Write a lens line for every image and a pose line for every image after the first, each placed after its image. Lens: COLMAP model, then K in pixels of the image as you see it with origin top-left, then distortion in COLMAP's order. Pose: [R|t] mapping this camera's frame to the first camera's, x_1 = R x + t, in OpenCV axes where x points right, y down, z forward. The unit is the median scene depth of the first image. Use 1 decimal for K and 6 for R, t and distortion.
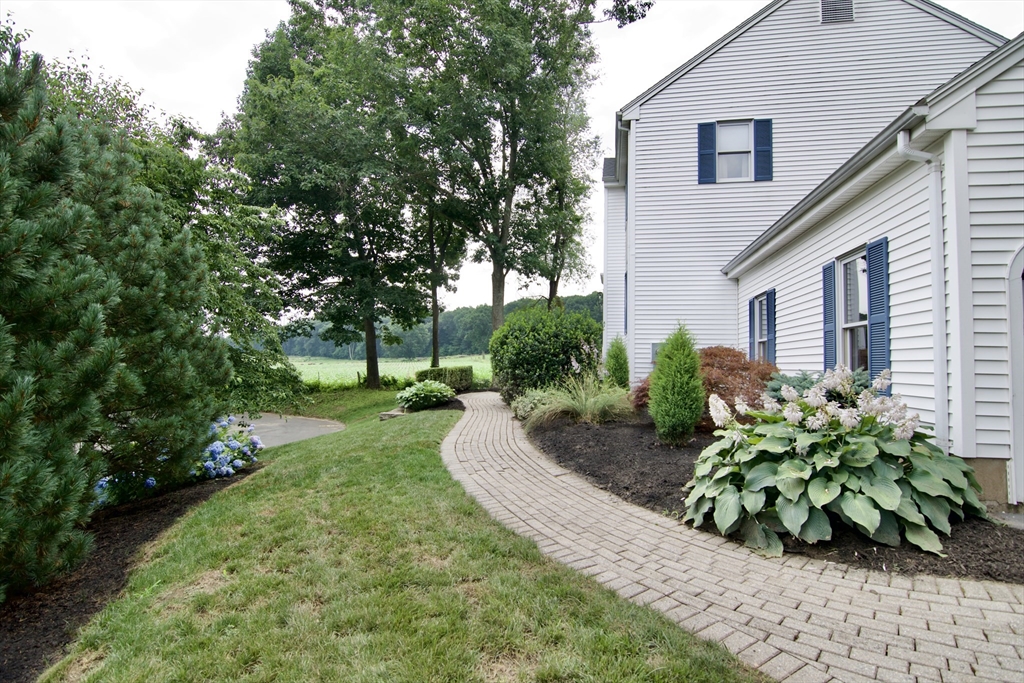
lens RADIAL K [[495.0, 0, 512.7], [0, 495.0, 333.5], [0, 0, 1]] dist [0.004079, 0.000258]
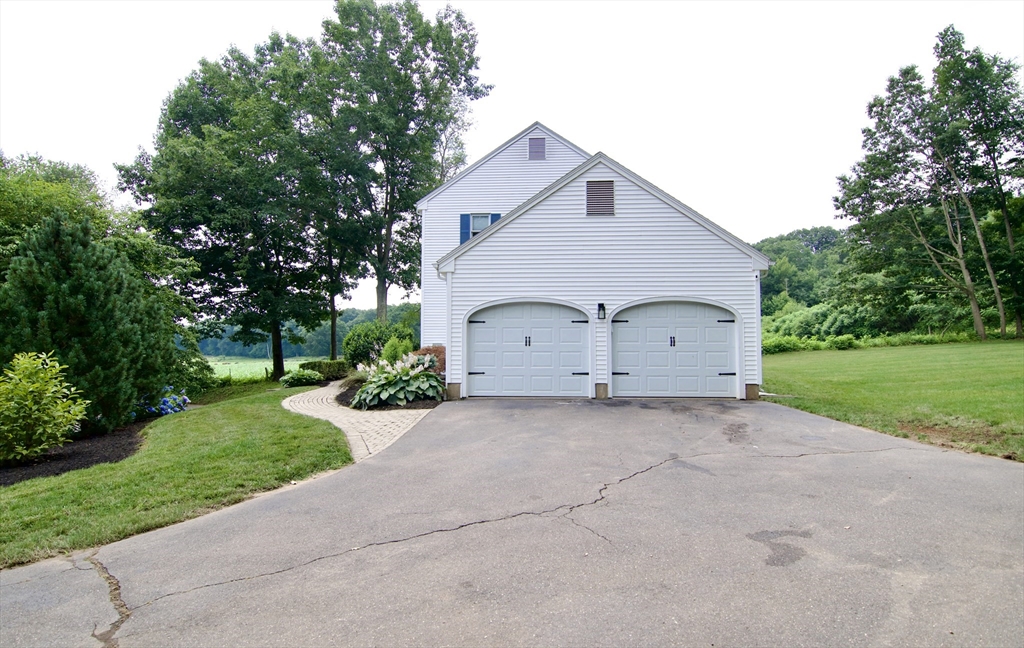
lens RADIAL K [[495.8, 0, 511.8], [0, 495.8, 334.0], [0, 0, 1]] dist [-0.005792, -0.000949]
pose [[0.990609, -0.007740, 0.136509, 0.108331], [0.006644, 0.999942, 0.008482, -0.008426], [-0.136566, -0.007495, 0.990603, -0.245190]]
